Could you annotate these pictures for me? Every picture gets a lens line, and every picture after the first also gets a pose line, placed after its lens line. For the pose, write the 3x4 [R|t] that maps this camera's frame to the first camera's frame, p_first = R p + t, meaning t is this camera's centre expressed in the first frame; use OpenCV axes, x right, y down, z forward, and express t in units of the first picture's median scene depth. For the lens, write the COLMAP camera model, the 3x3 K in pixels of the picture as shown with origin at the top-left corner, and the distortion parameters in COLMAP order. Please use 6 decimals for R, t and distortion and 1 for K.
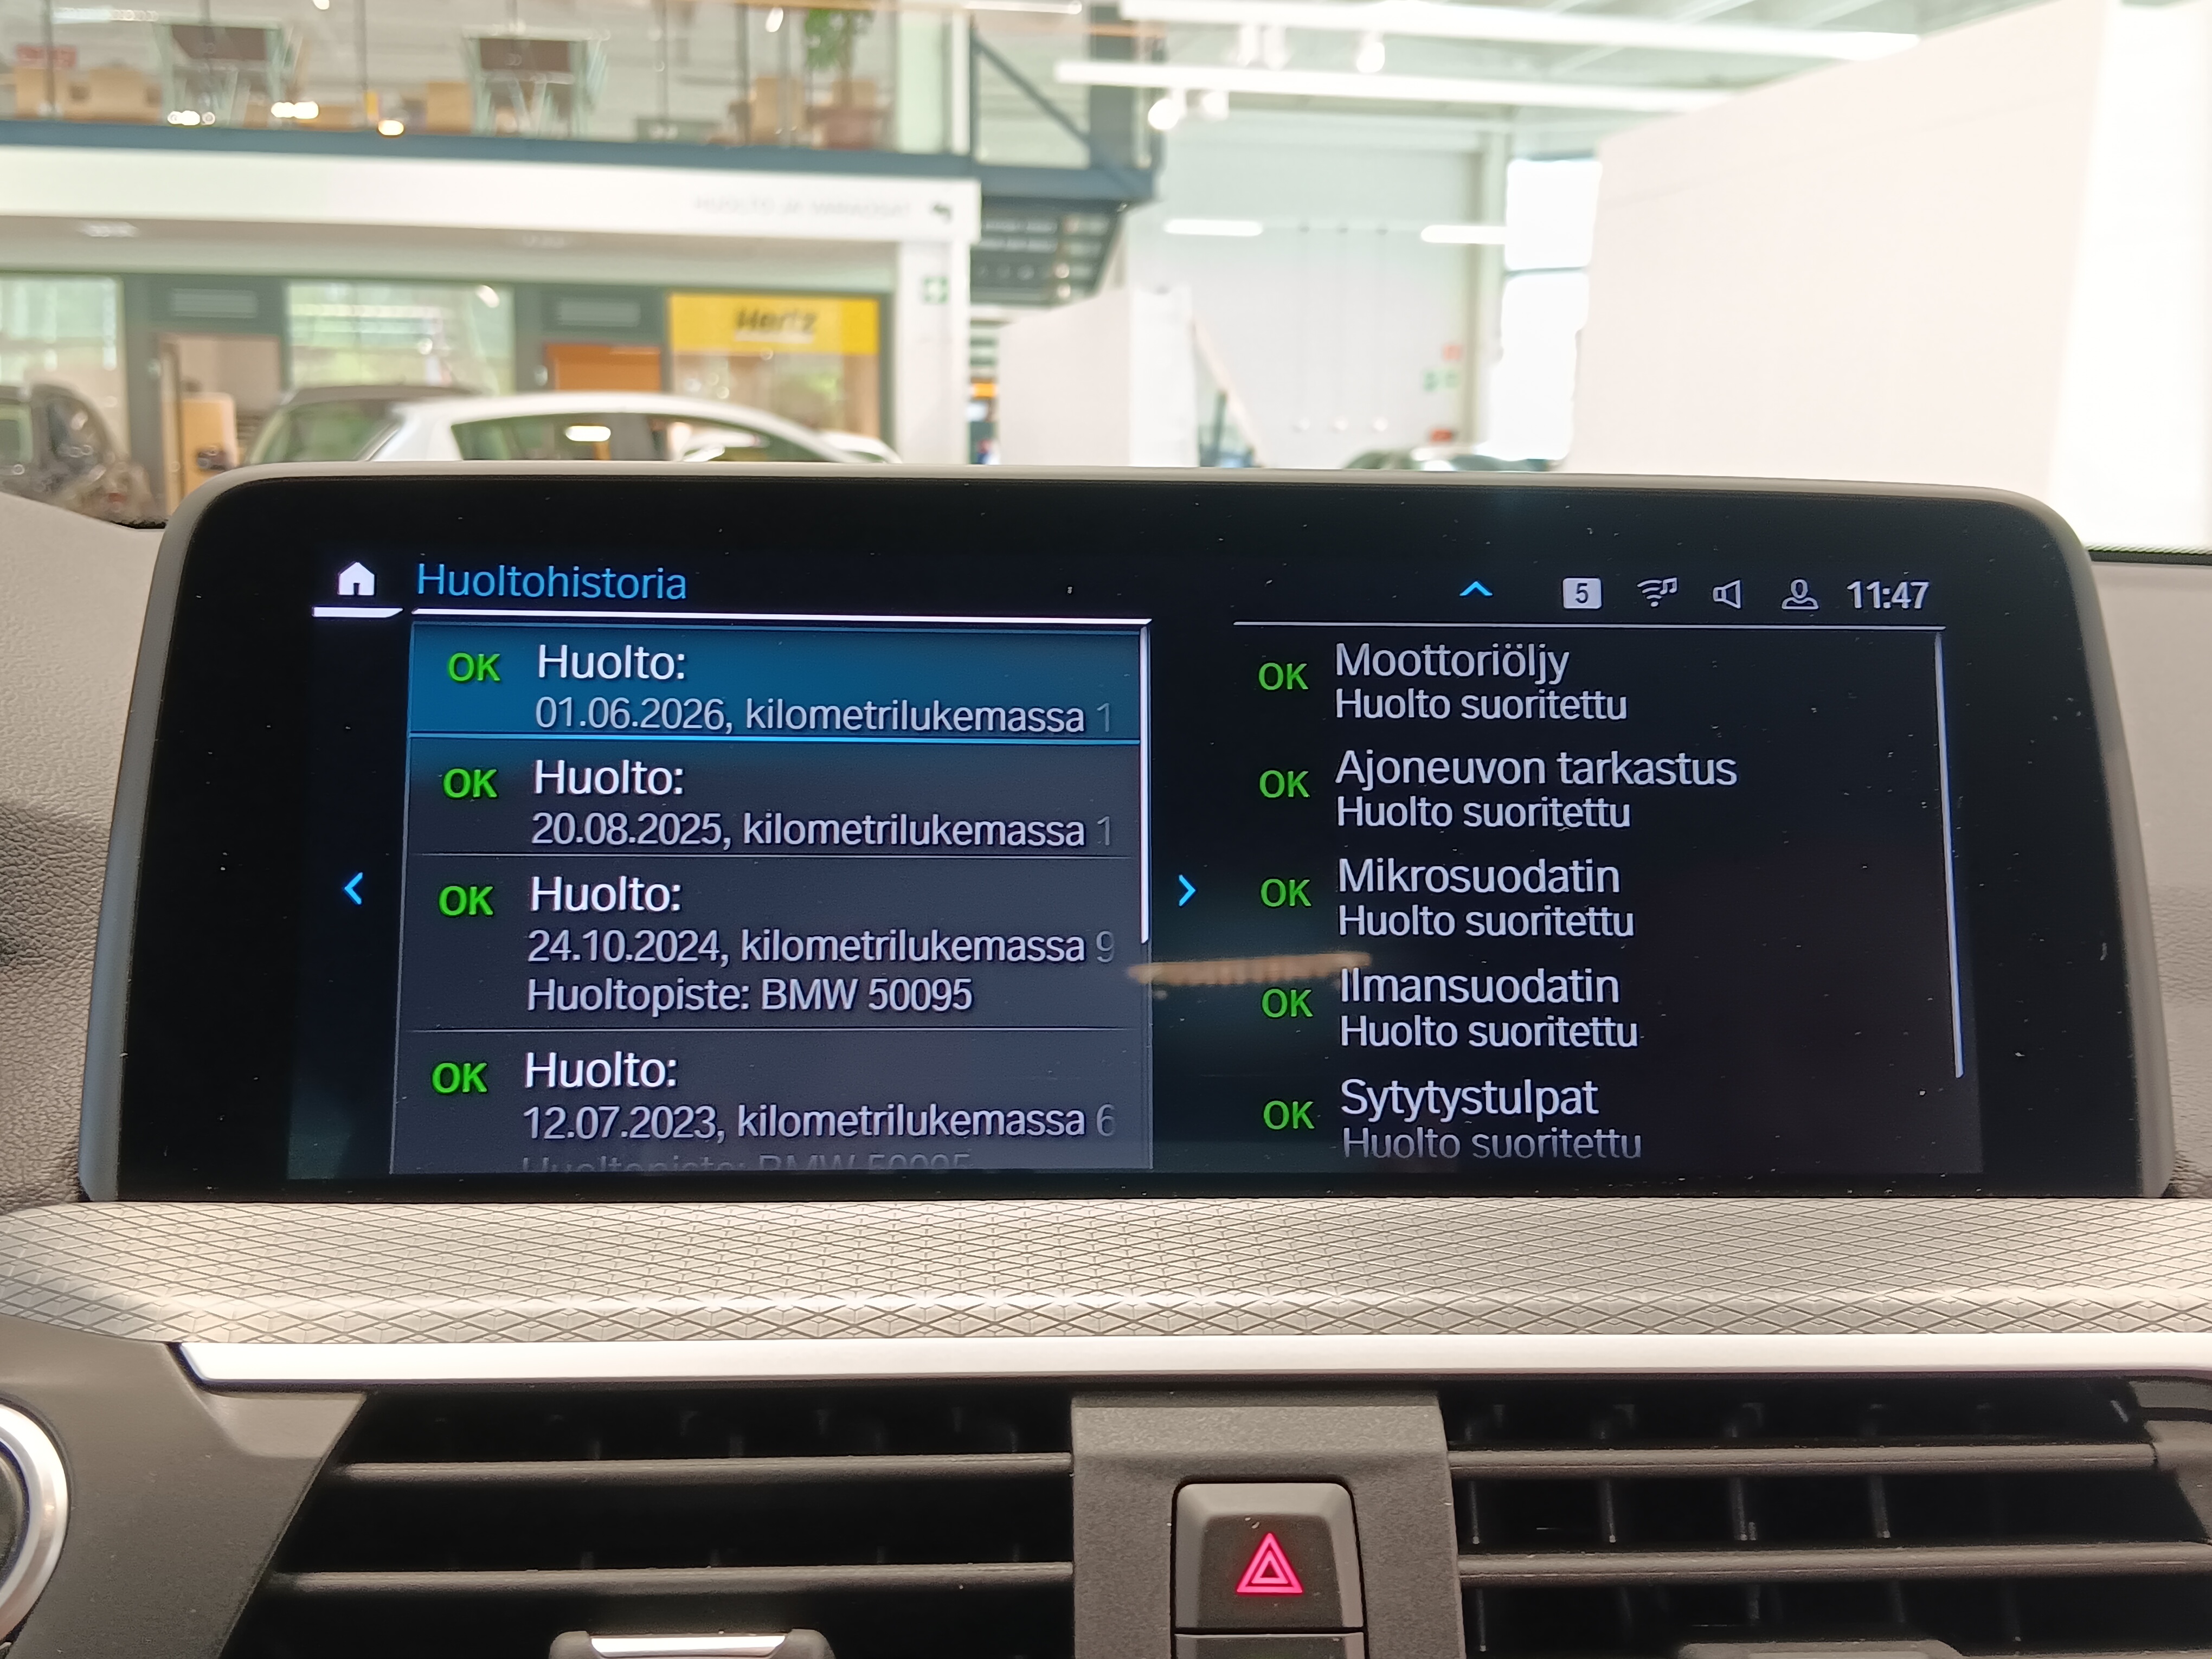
lens RADIAL K [[2460.9, 0, 1110.1], [0, 2460.9, 858.1], [0, 0, 1]] dist [0.145605, -0.406305]
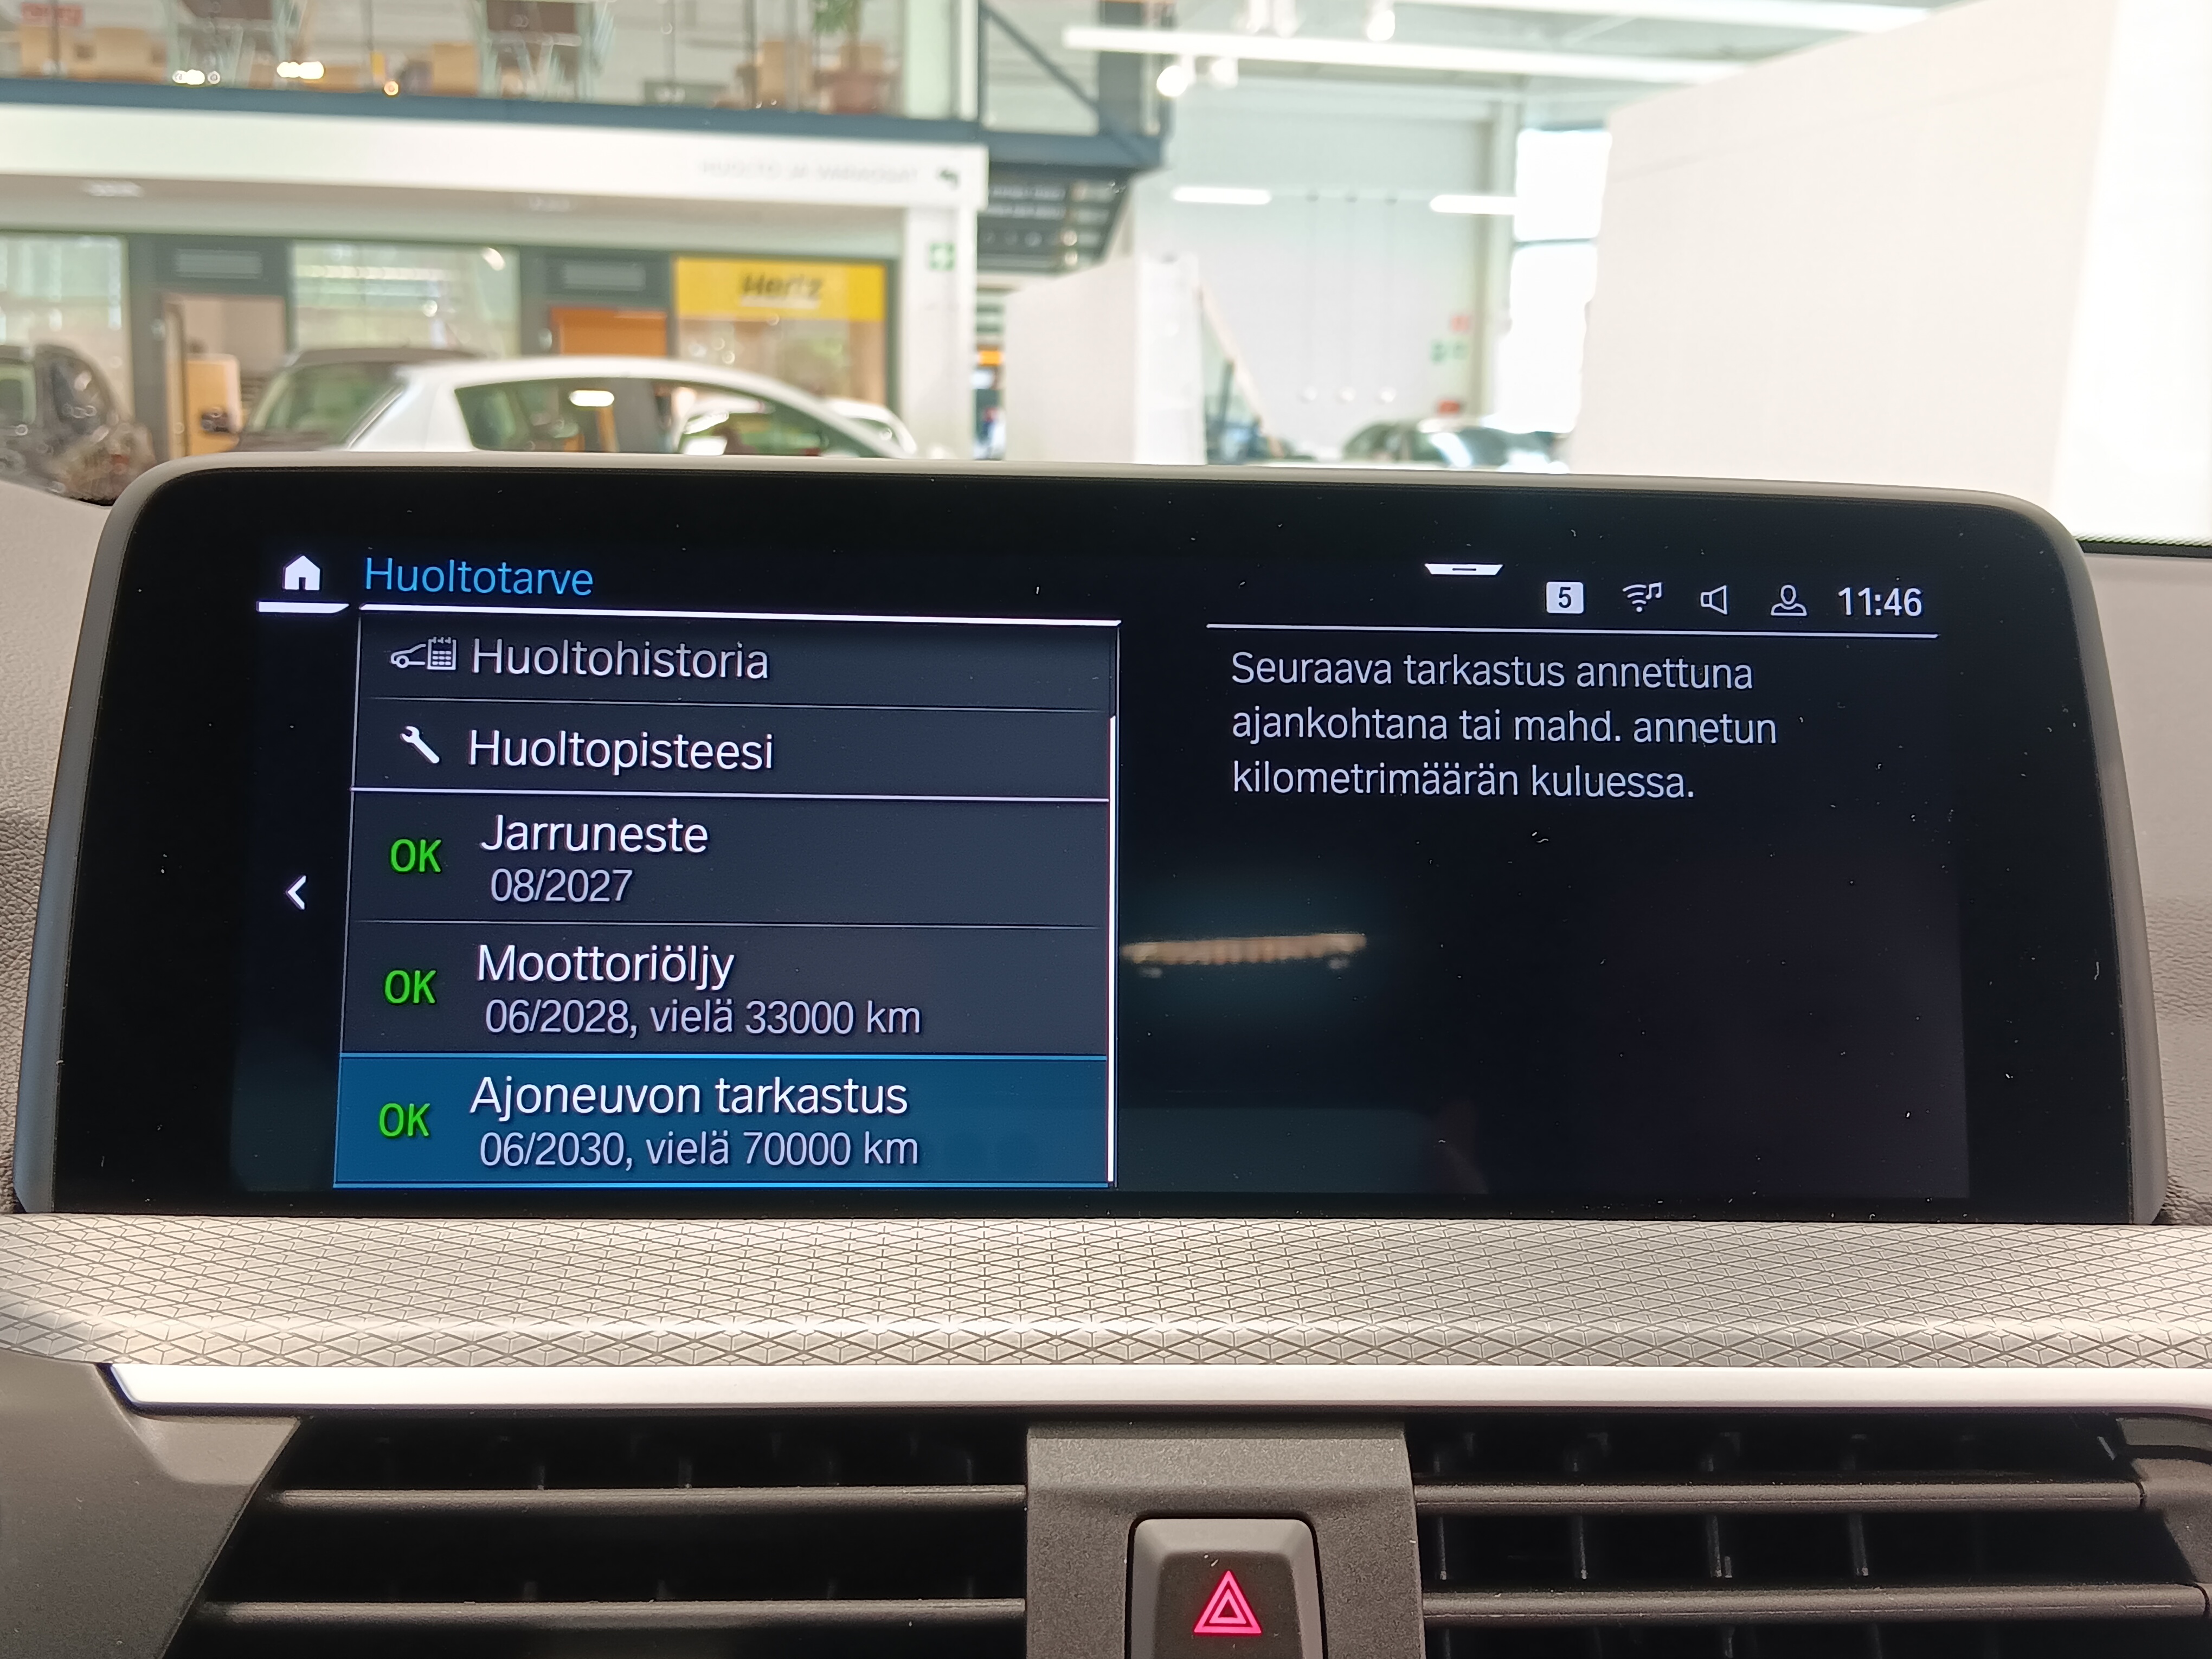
lens RADIAL K [[2460.9, 0, 1110.1], [0, 2460.9, 858.1], [0, 0, 1]] dist [0.145605, -0.406305]
pose [[0.999966, 0.008169, -0.001252, 0.014379], [-0.008153, 0.999890, 0.012410, -0.015781], [0.001353, -0.012399, 0.999922, 0.027152]]
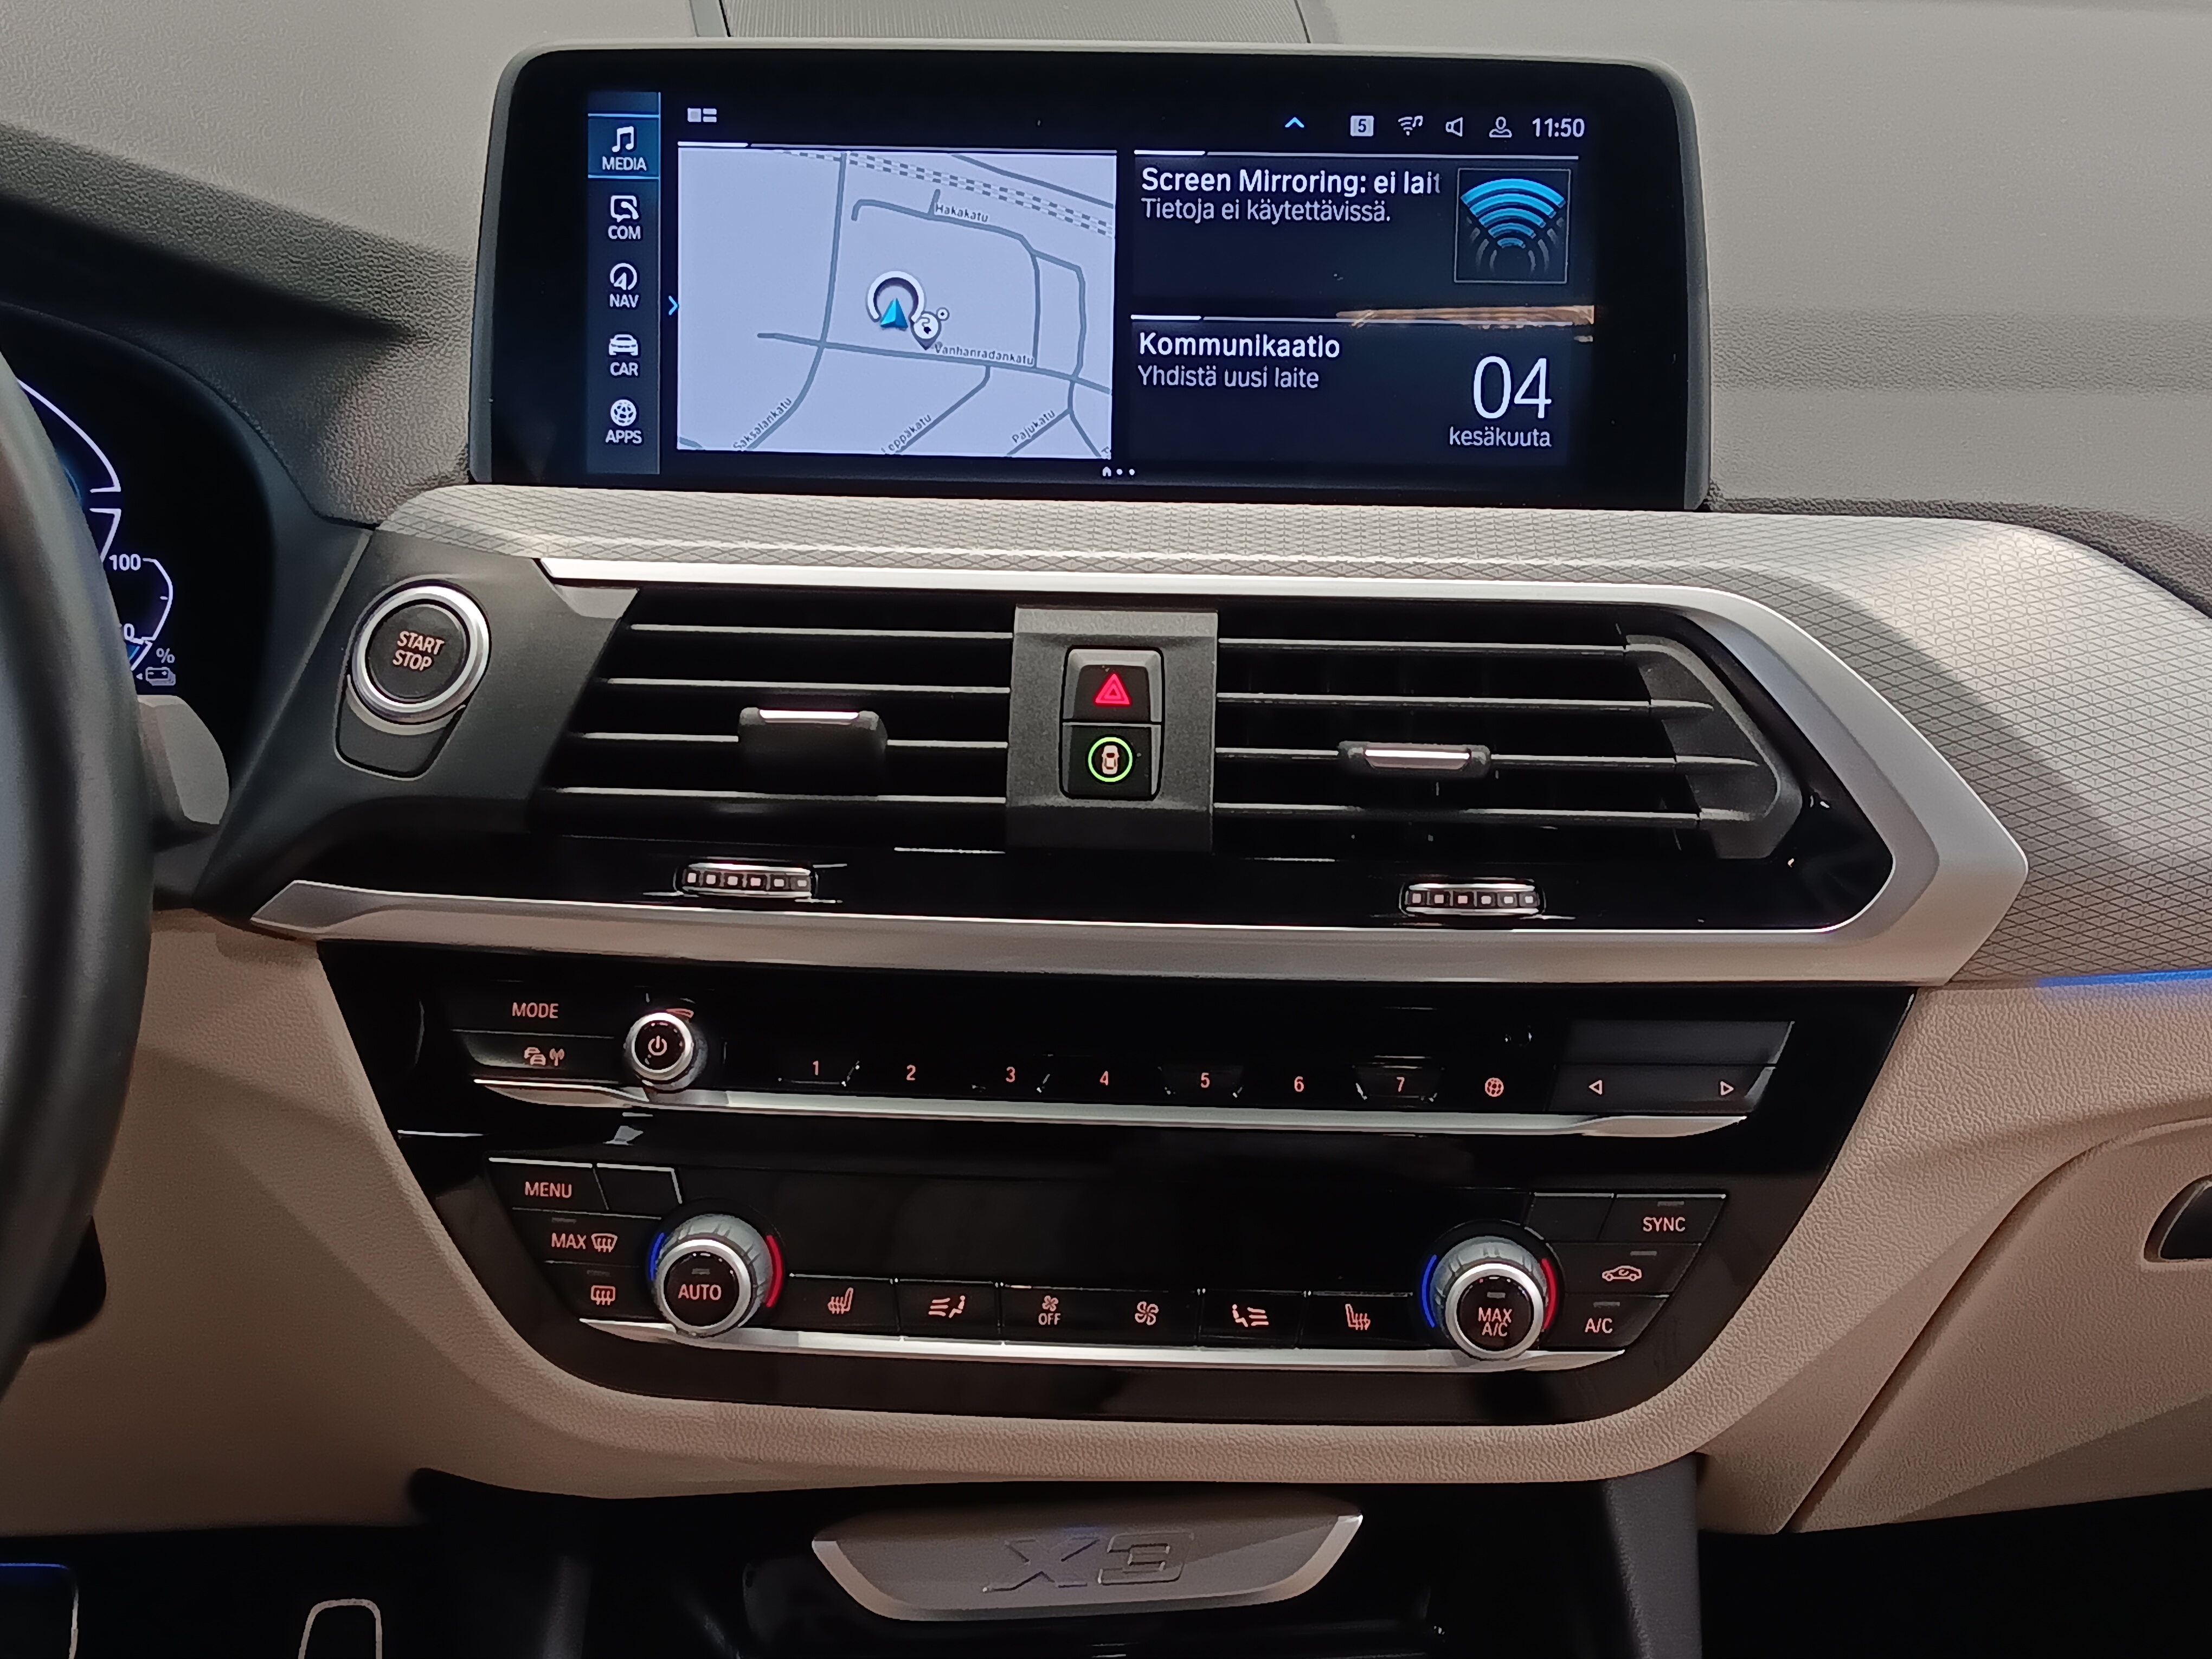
lens RADIAL K [[3349.8, 0, 1109.1], [0, 3349.8, 848.6], [0, 0, 1]] dist [0.203725, -0.759162]
pose [[0.993898, 0.032873, -0.105295, 0.281025], [-0.009925, 0.977341, 0.211438, -0.113936], [0.109860, -0.209103, 0.971703, -1.263128]]
